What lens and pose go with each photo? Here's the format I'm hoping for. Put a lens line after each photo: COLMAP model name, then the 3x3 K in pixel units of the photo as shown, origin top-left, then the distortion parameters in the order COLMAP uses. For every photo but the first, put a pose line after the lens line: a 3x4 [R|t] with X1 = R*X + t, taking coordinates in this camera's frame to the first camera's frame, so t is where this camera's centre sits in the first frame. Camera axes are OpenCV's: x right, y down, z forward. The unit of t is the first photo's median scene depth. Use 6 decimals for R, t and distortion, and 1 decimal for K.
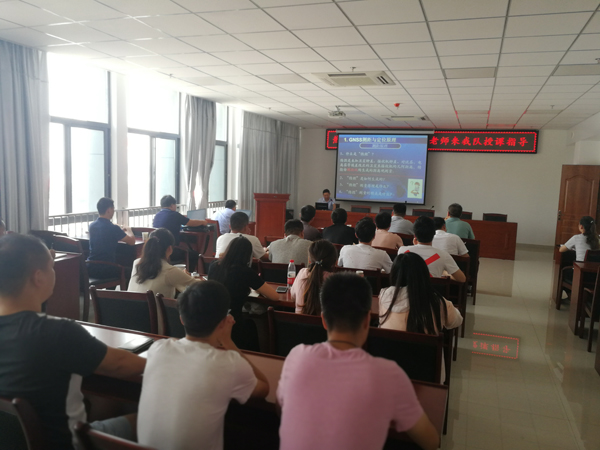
lens RADIAL K [[485.8, 0, 299.8], [0, 485.8, 226.8], [0, 0, 1]] dist [-0.005185, -0.001649]
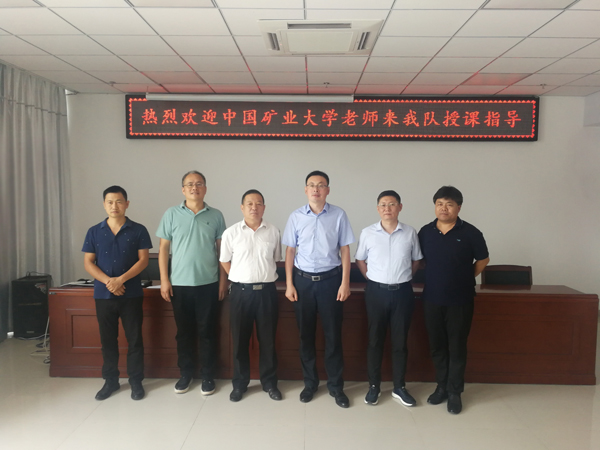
lens RADIAL K [[485.8, 0, 300.1], [0, 485.8, 224.6], [0, 0, 1]] dist [-0.005185, -0.001649]
pose [[0.946031, -0.052357, 0.319820, 0.063968], [0.062485, 0.997815, -0.021482, -0.062164], [-0.317996, 0.040307, 0.947235, 0.566972]]
